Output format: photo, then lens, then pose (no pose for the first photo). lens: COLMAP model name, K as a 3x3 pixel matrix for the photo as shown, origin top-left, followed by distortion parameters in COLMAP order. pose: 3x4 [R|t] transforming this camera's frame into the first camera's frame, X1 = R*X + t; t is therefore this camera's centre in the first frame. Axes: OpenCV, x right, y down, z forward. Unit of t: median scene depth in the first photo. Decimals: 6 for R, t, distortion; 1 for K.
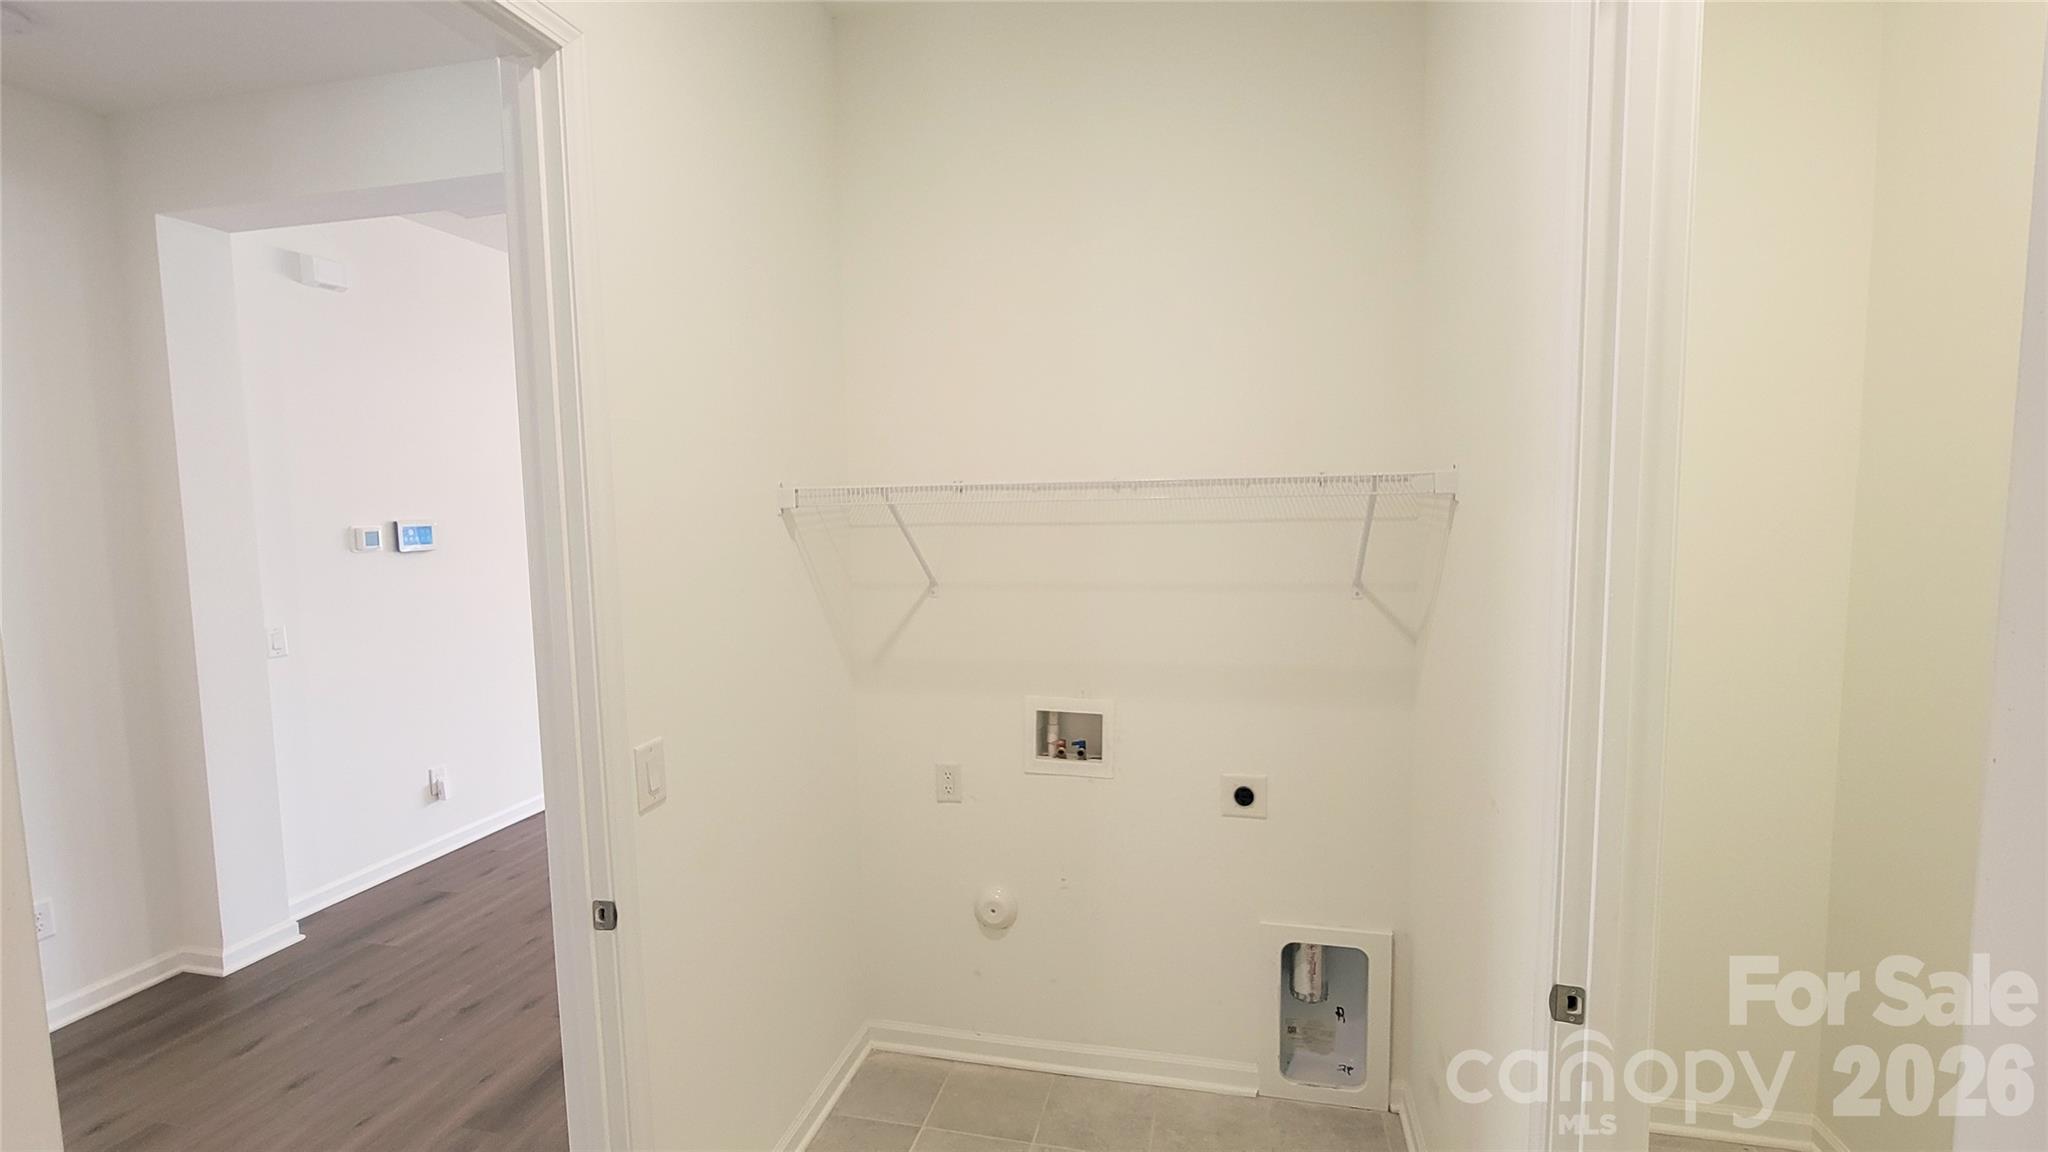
lens RADIAL K [[887.5, 0, 1032.5], [0, 887.5, 576.8], [0, 0, 1]] dist [-0.008261, -0.000039]
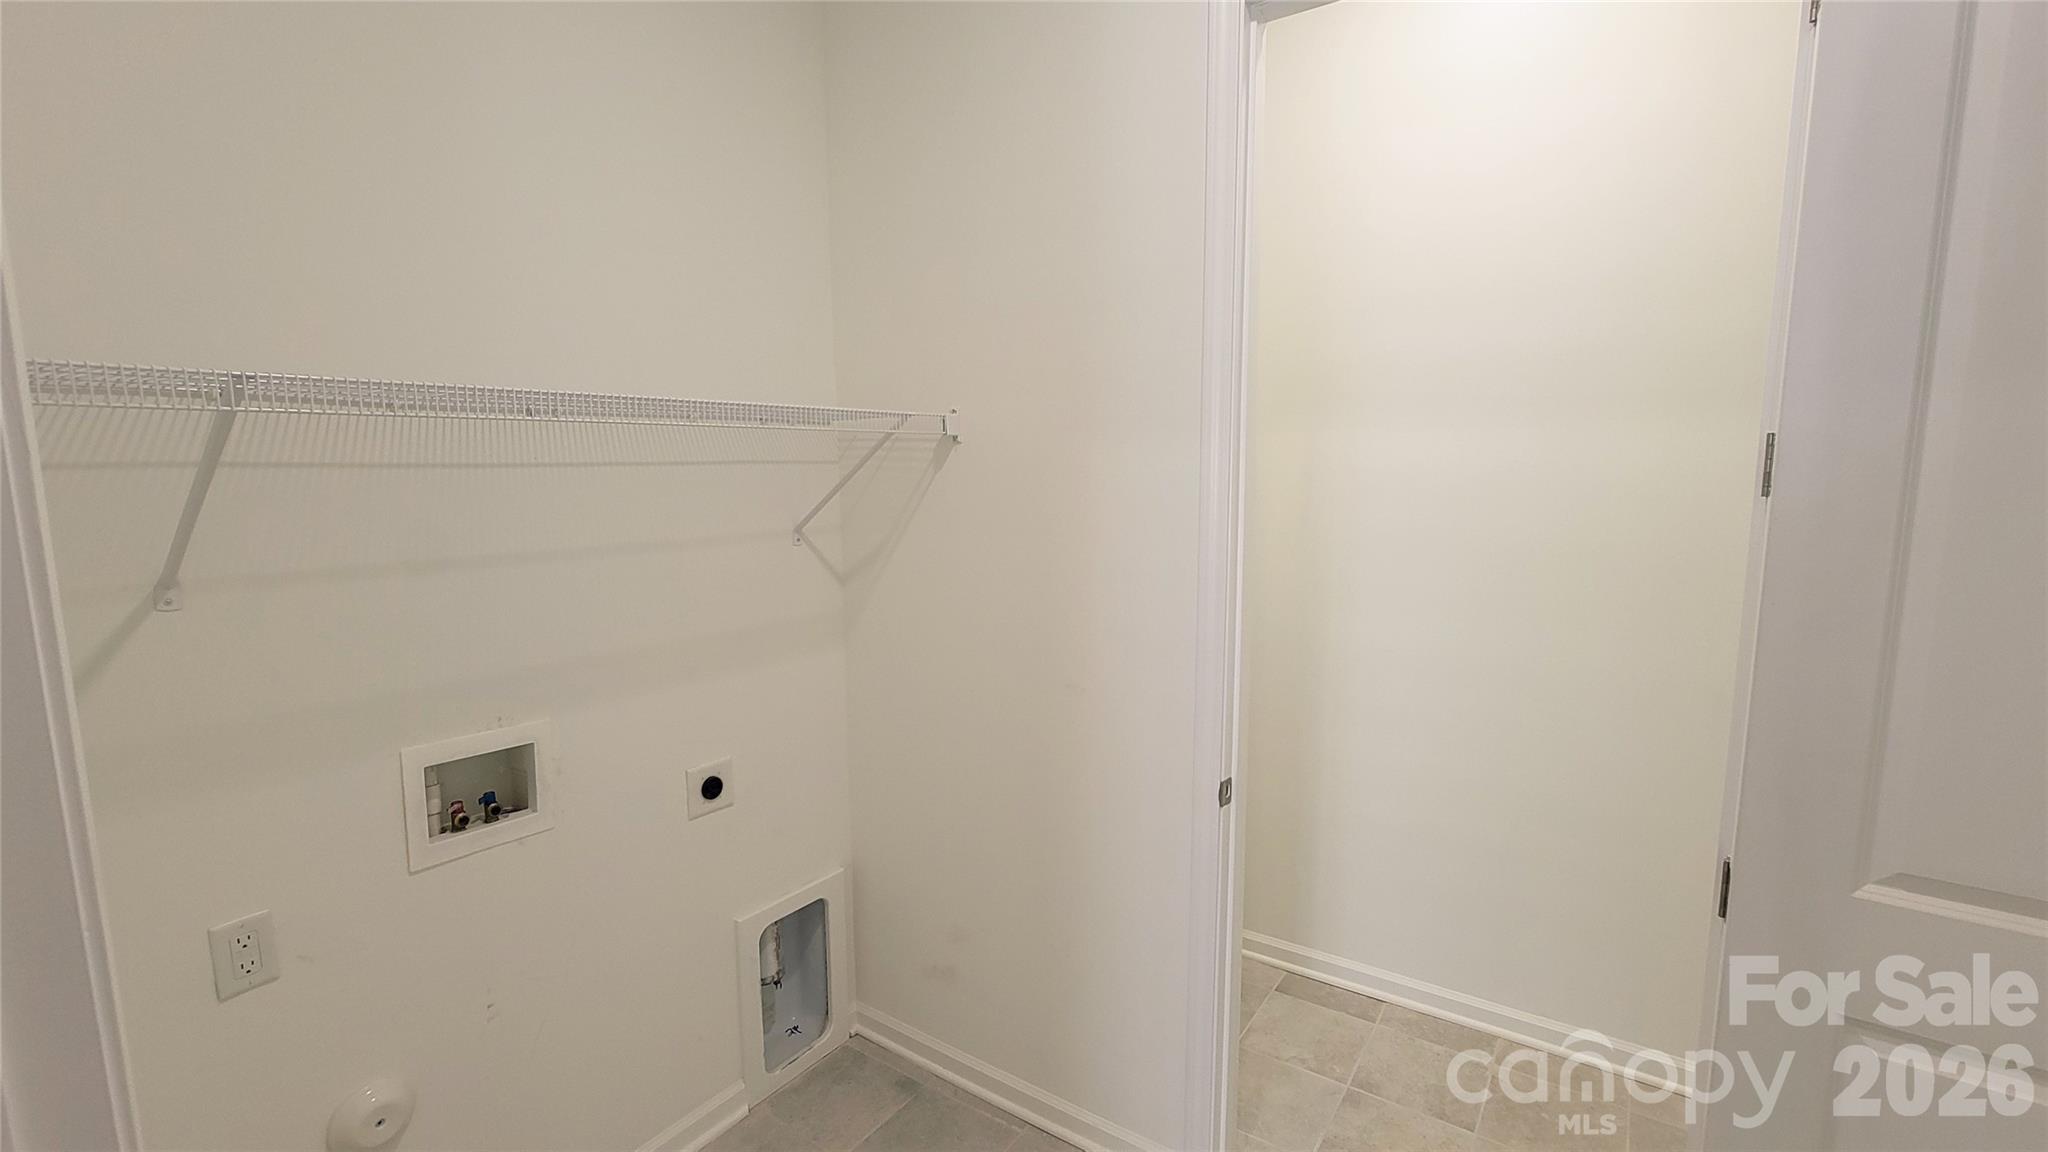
lens RADIAL K [[887.5, 0, 1032.5], [0, 887.5, 576.8], [0, 0, 1]] dist [-0.008261, -0.000039]
pose [[0.366905, -0.103674, 0.924463, -0.412387], [0.073480, 0.993895, 0.082297, -0.001839], [-0.927352, 0.037734, 0.372283, 0.384012]]
